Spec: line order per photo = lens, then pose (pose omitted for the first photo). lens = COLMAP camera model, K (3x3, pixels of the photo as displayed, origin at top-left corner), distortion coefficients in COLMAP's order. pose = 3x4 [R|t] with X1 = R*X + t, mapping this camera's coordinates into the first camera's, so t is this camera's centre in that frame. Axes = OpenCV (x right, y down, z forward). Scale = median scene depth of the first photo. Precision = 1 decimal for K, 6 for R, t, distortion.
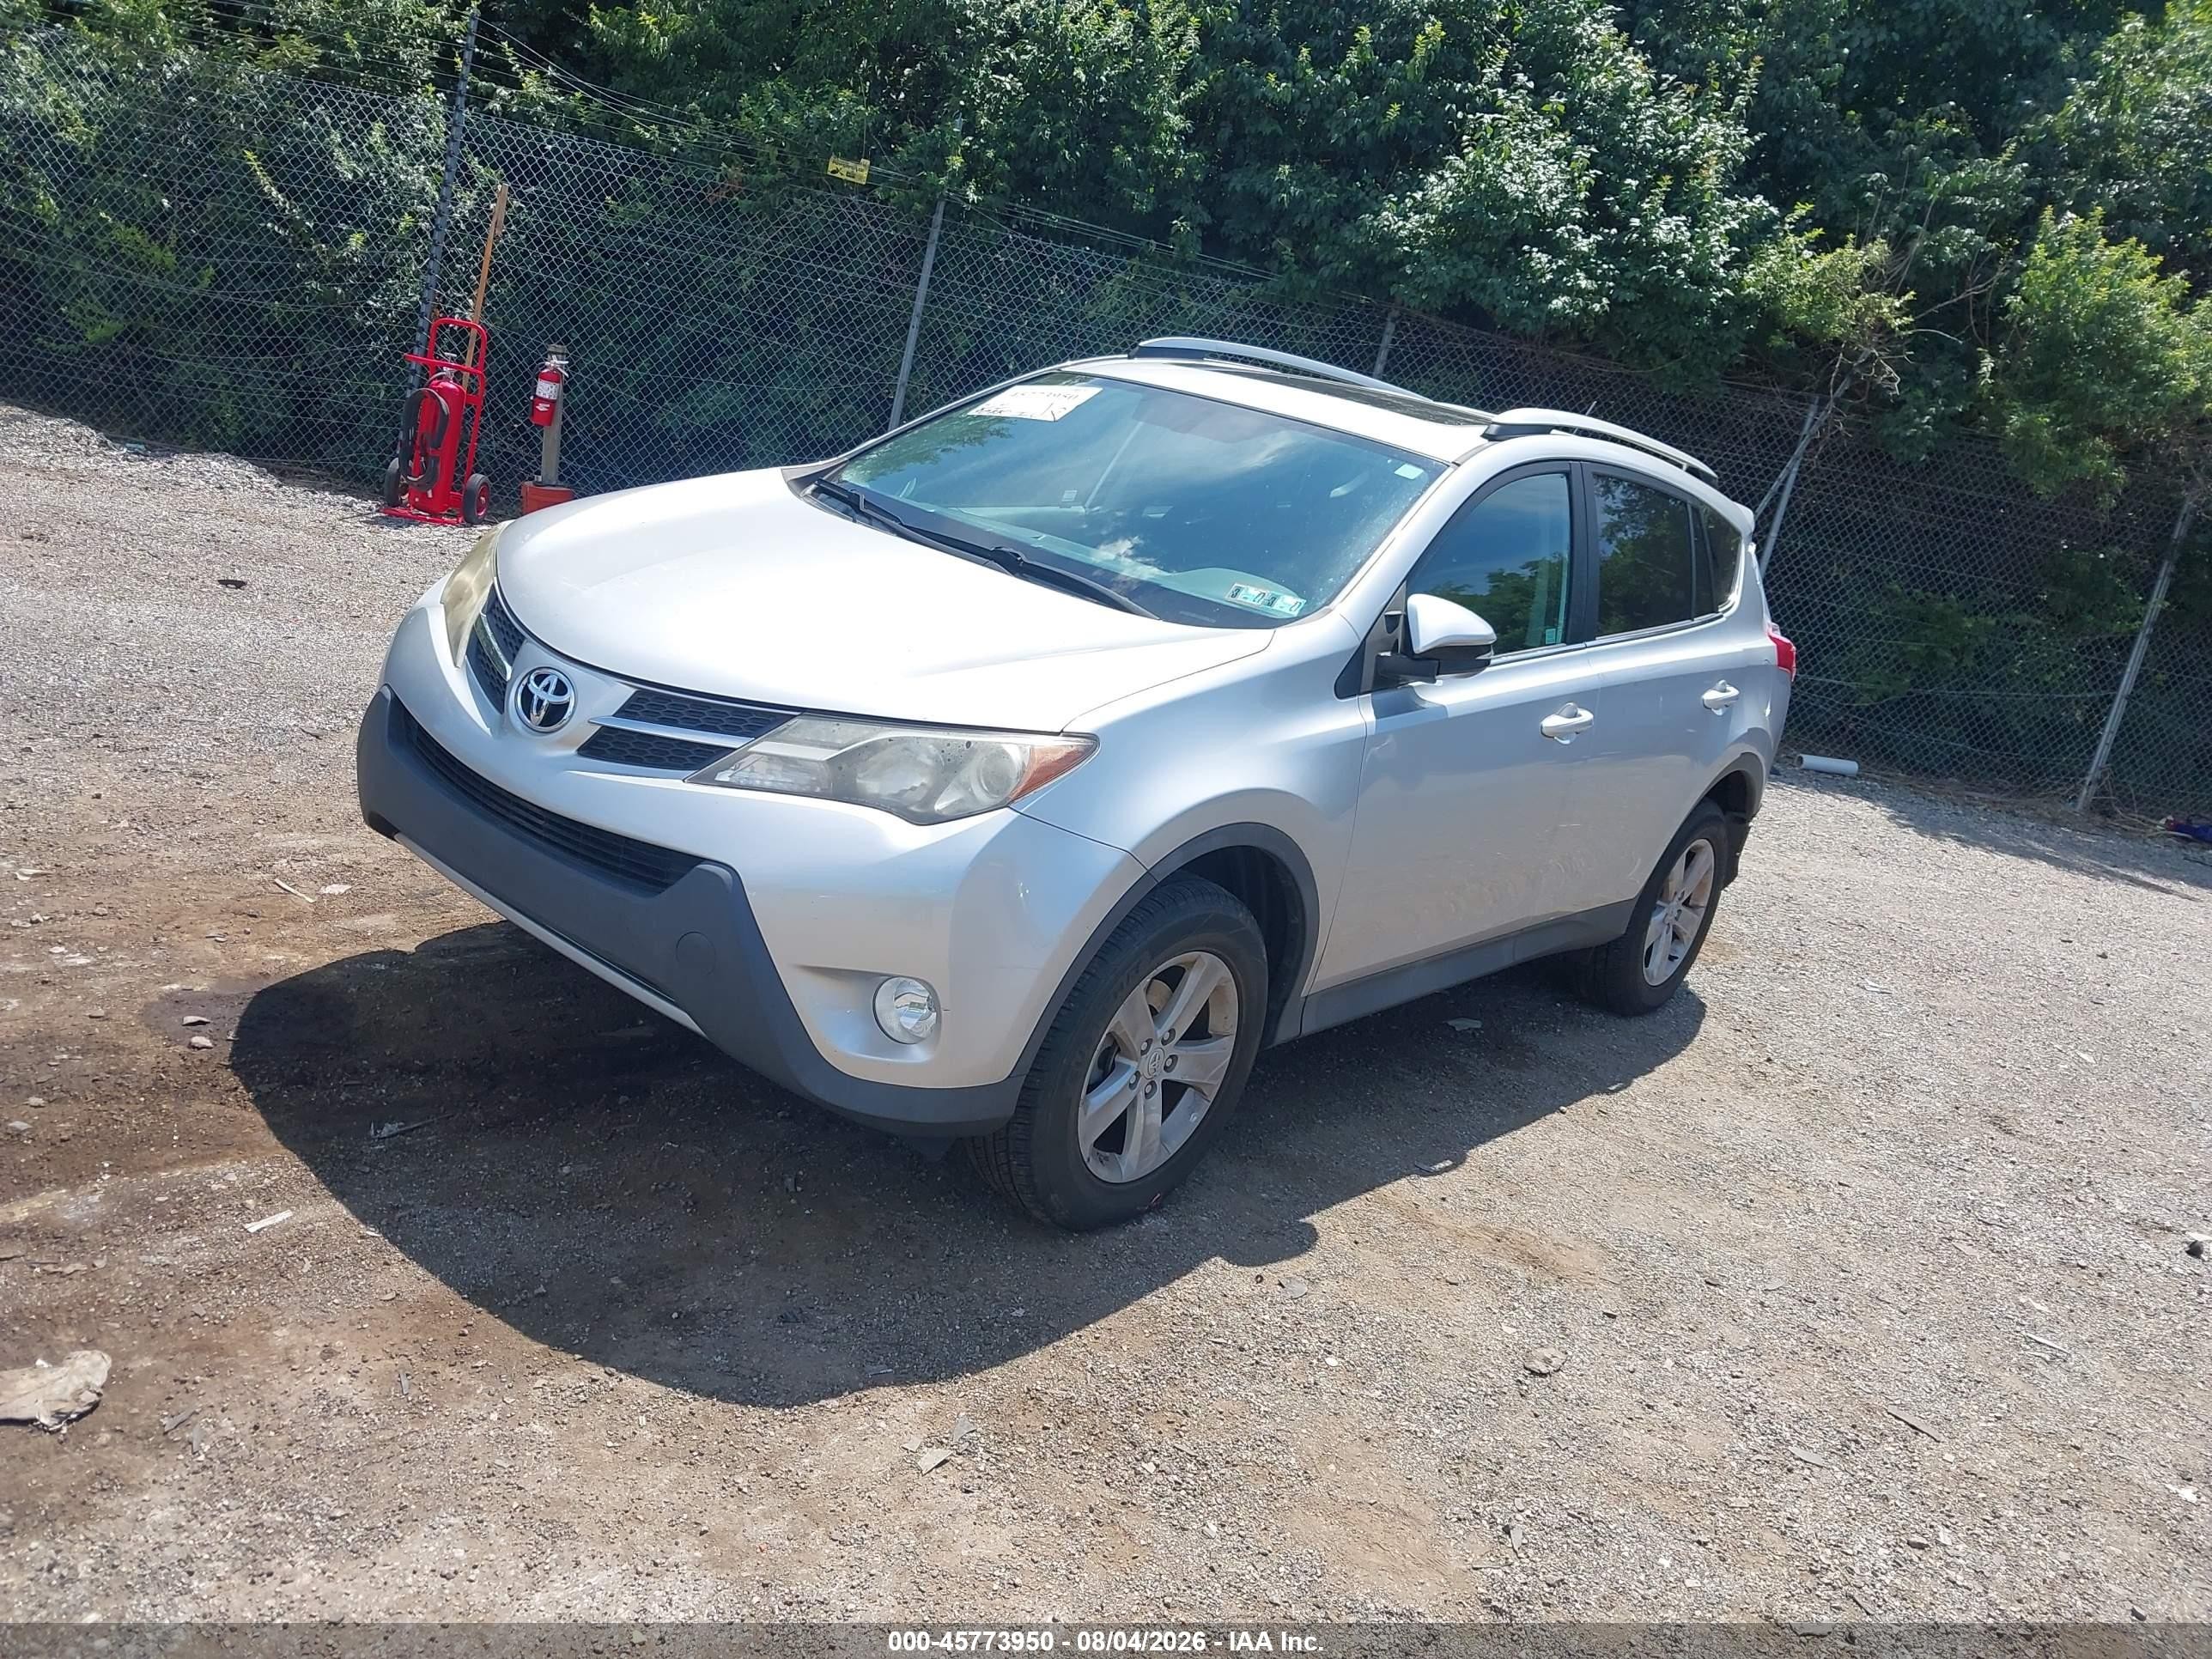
lens RADIAL K [[1737.8, 0, 1108.9], [0, 1737.8, 825.5], [0, 0, 1]] dist [-0.012375, 0.035903]
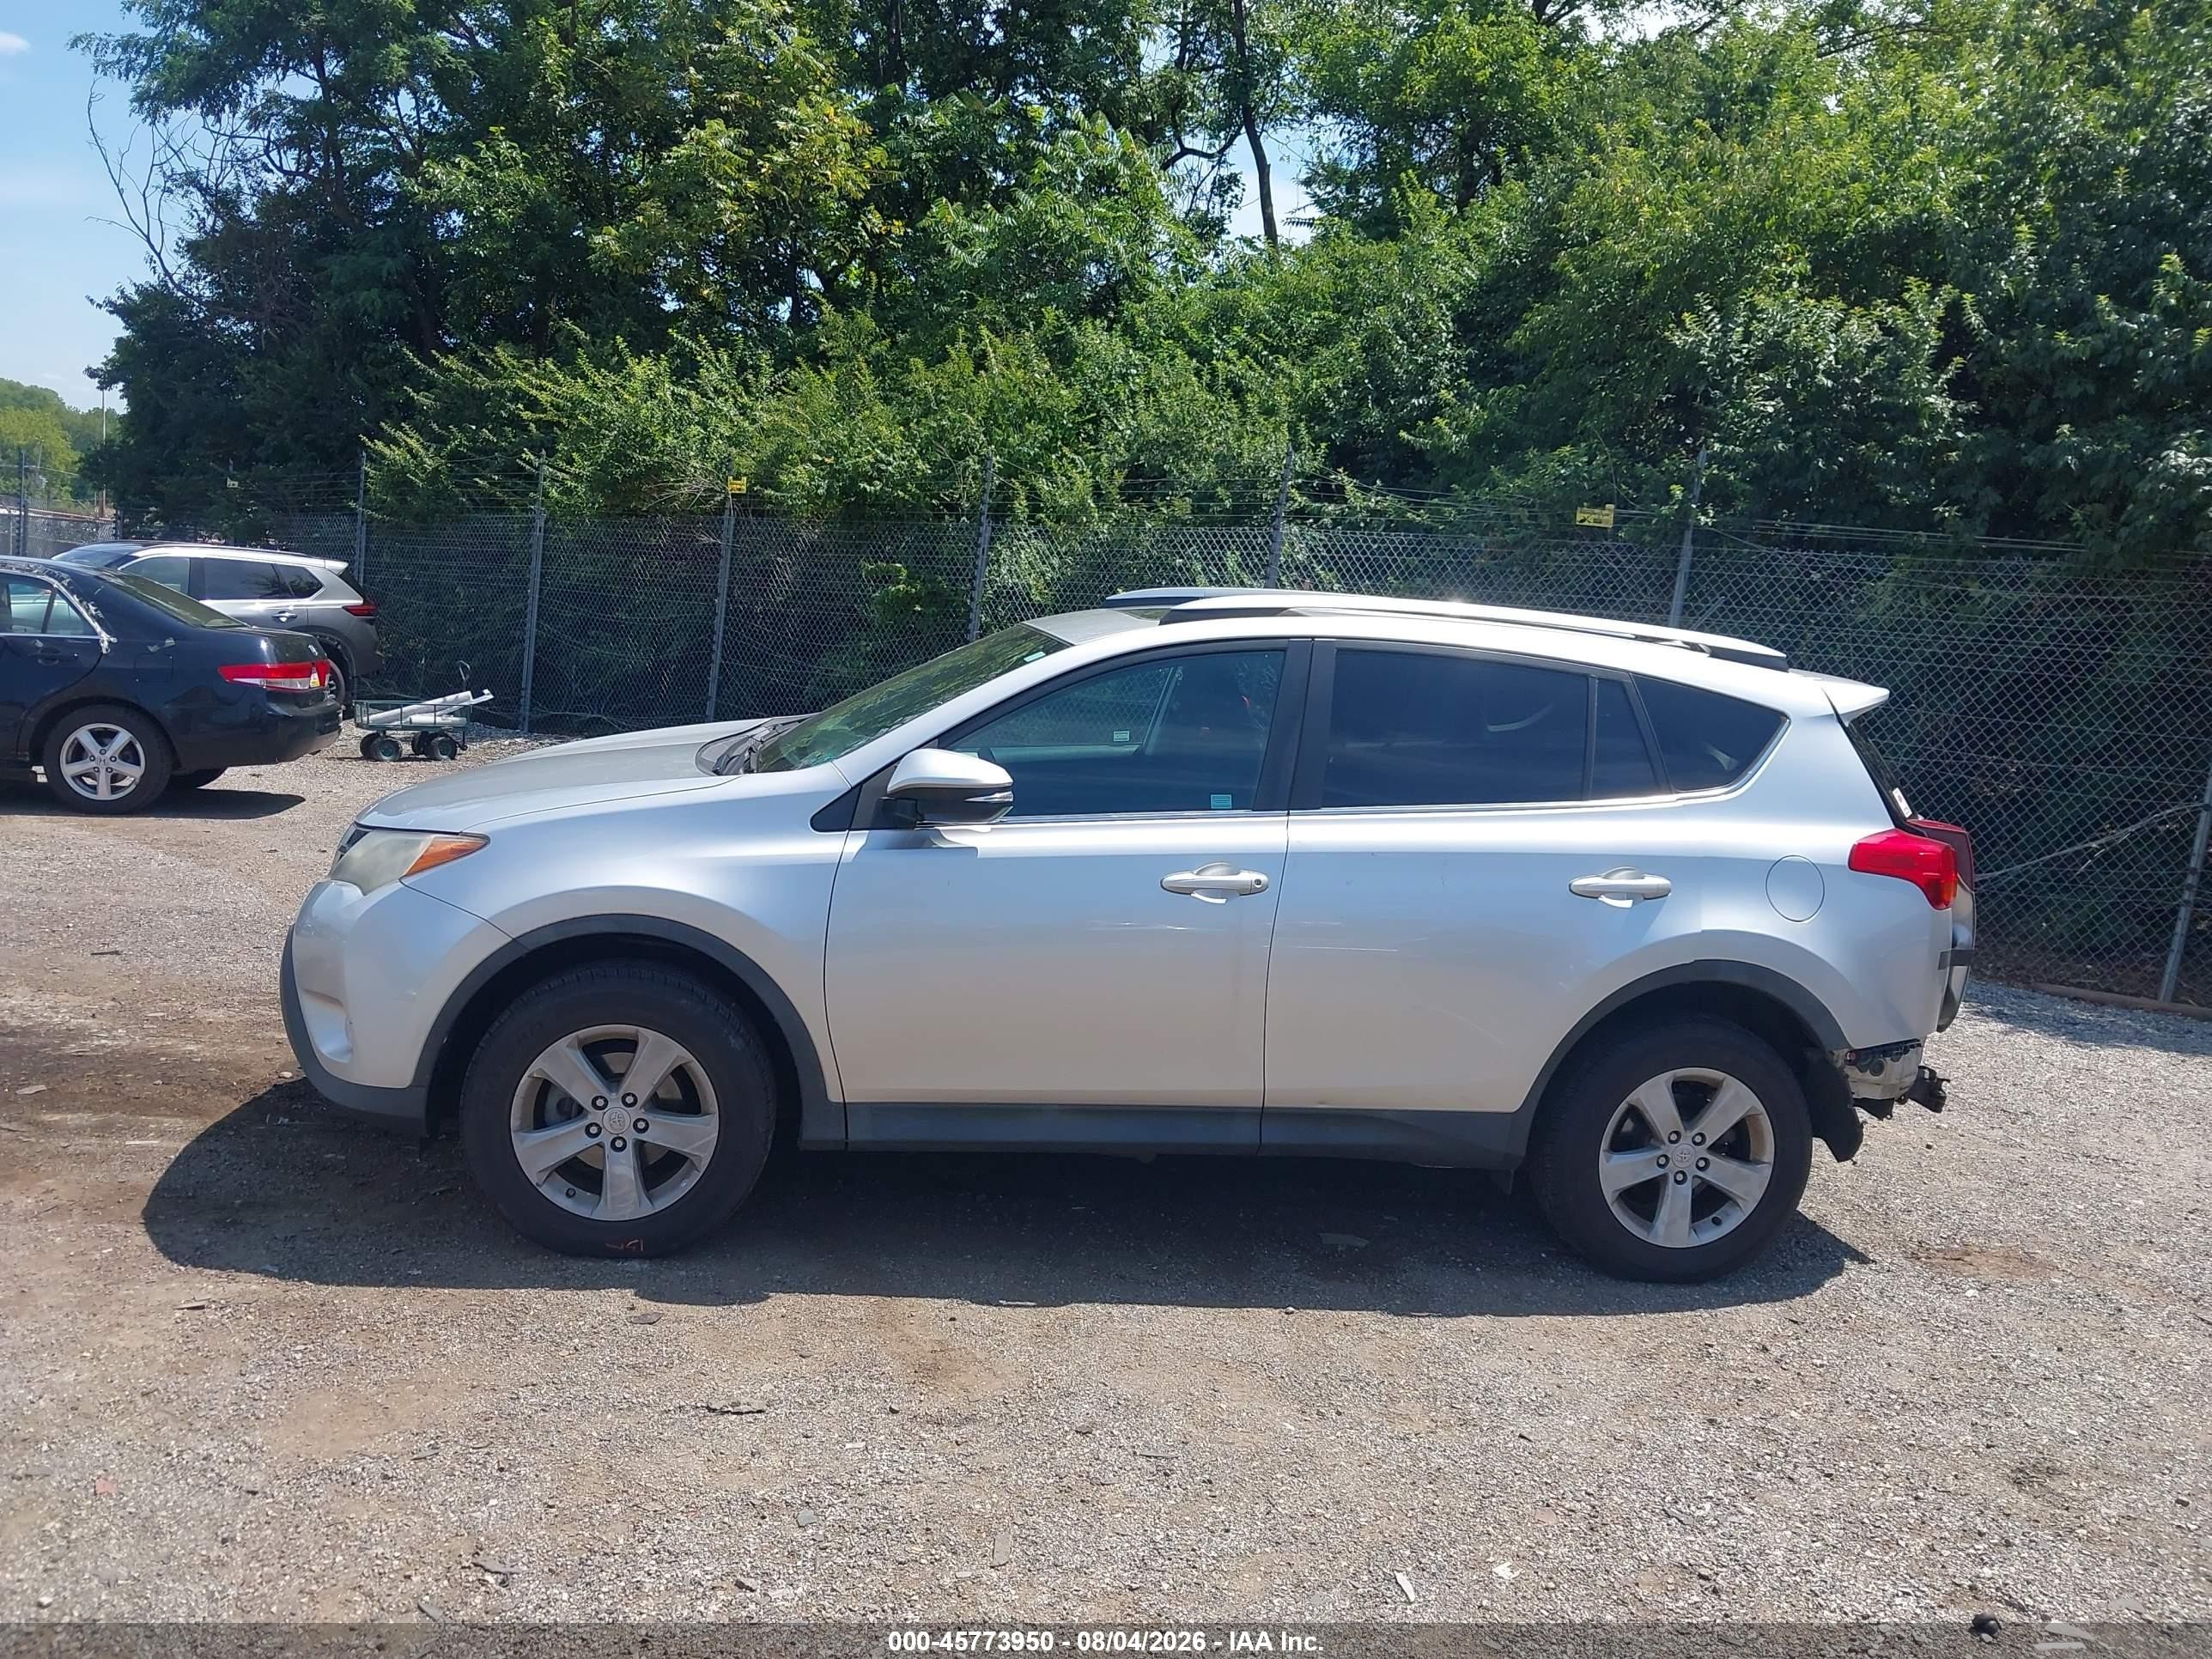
lens RADIAL K [[1719.7, 0, 1048.8], [0, 1719.7, 836.3], [0, 0, 1]] dist [0.005285, 0.009467]
pose [[0.761593, -0.055278, -0.645694, 0.256960], [-0.089387, 0.977872, -0.189148, 0.034891], [0.641862, 0.201770, 0.739799, 0.063078]]
